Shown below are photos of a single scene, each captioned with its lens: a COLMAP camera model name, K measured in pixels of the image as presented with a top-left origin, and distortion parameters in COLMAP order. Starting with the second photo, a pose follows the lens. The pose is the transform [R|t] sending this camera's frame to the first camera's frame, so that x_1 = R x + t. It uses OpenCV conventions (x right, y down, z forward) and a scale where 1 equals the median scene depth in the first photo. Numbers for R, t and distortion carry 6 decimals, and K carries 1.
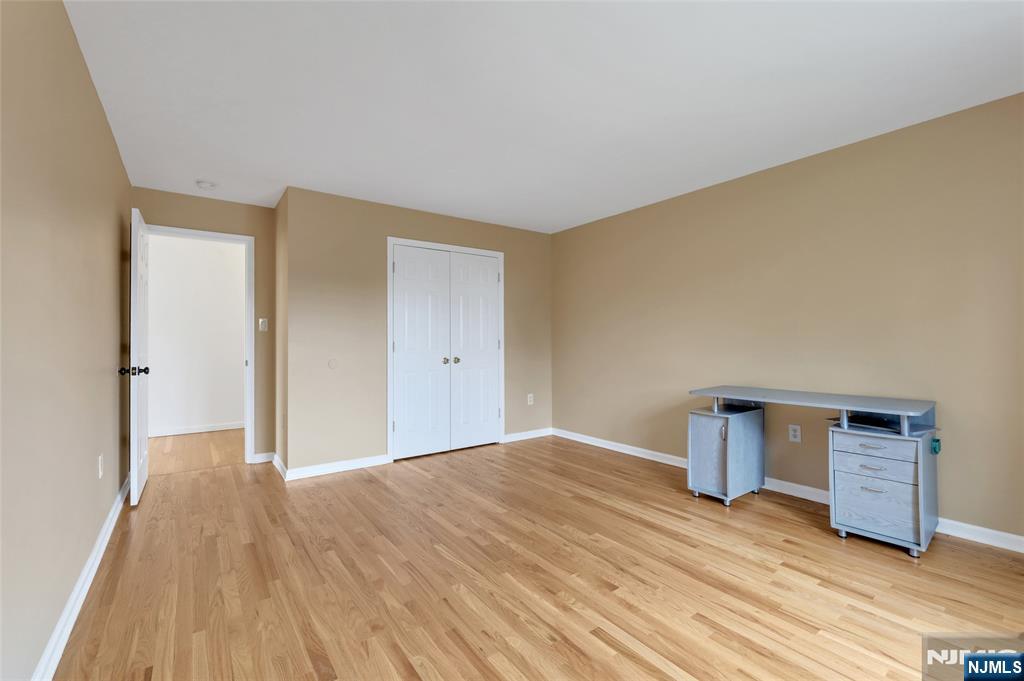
lens RADIAL K [[433.7, 0, 512.0], [0, 433.7, 340.5], [0, 0, 1]] dist [0.002045, 0.000056]
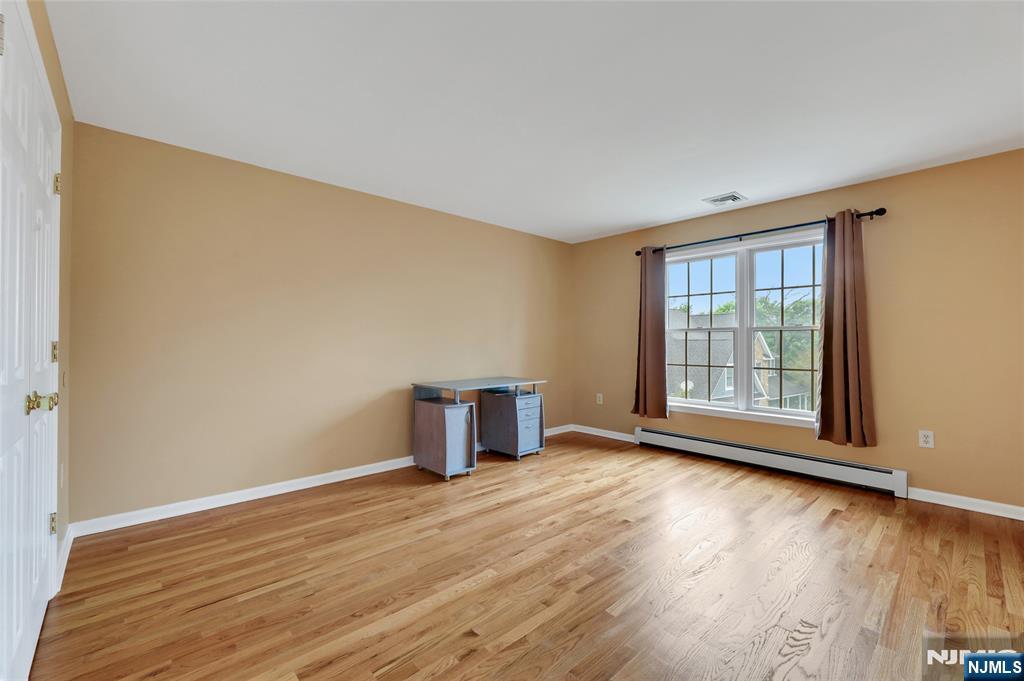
lens RADIAL K [[433.7, 0, 512.0], [0, 433.7, 340.5], [0, 0, 1]] dist [0.002045, 0.000056]
pose [[-0.123415, 0.012087, 0.992282, -0.765084], [-0.009322, 0.999868, -0.013339, 0.021043], [-0.992311, -0.010896, -0.123286, 1.092716]]
